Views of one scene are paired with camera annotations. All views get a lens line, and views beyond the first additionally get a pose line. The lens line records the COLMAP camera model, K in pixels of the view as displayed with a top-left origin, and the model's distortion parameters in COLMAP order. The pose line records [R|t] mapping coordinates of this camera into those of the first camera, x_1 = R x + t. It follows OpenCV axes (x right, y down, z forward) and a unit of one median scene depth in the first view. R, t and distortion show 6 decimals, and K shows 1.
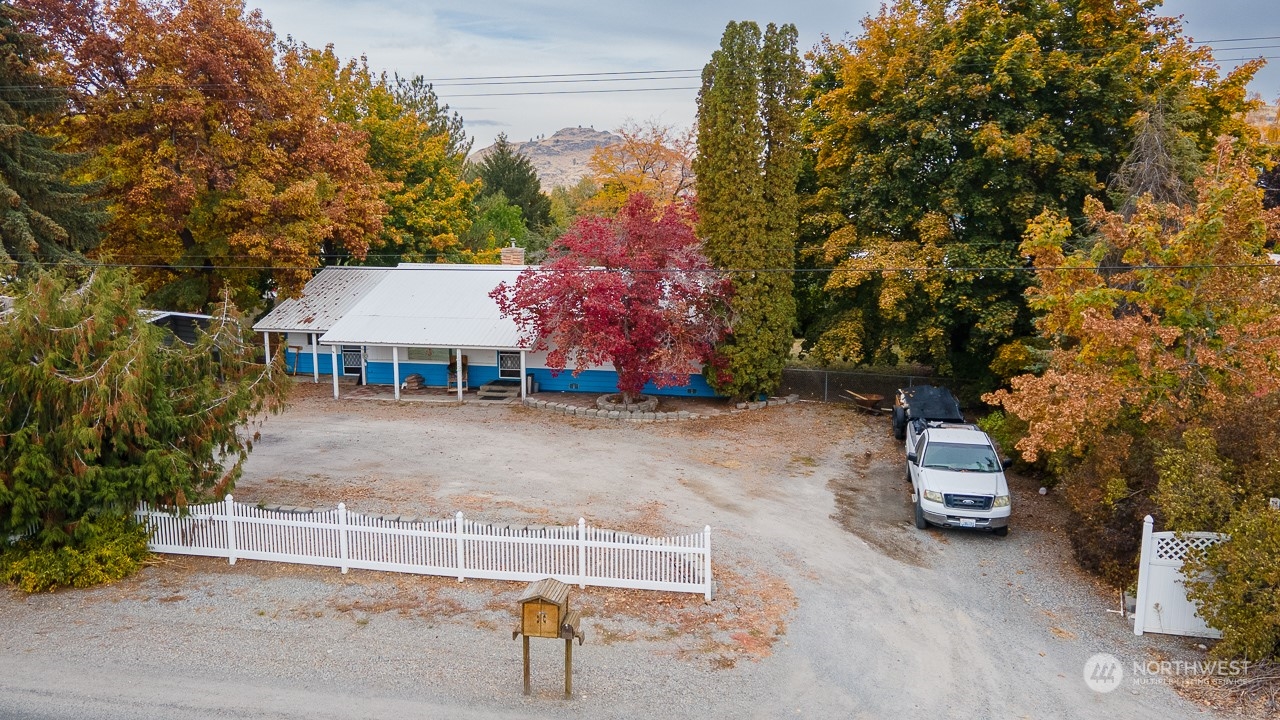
lens RADIAL K [[923.4, 0, 638.6], [0, 923.4, 356.9], [0, 0, 1]] dist [0.049981, 0.004292]
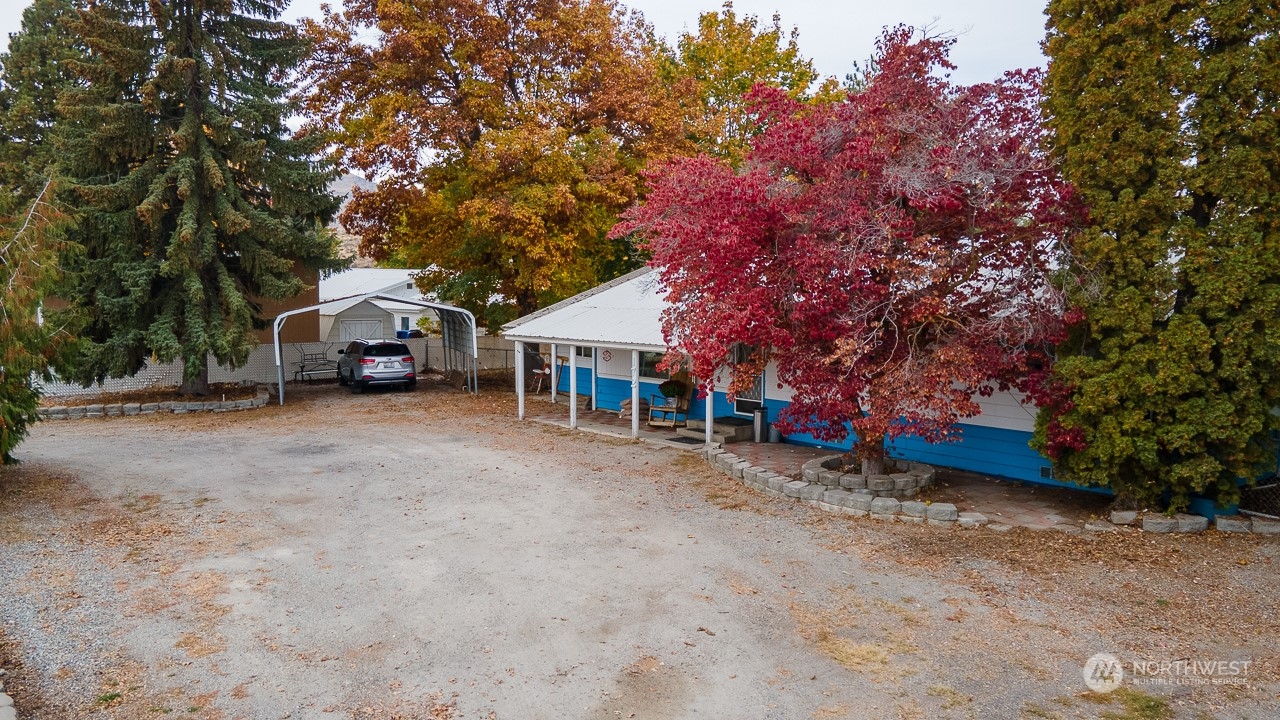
lens RADIAL K [[923.4, 0, 639.9], [0, 923.4, 352.5], [0, 0, 1]] dist [0.049981, 0.004292]
pose [[0.760301, 0.042624, -0.648171, 0.224900], [-0.107913, 0.992267, -0.061329, 0.032397], [0.640545, 0.116574, 0.759021, 0.600942]]
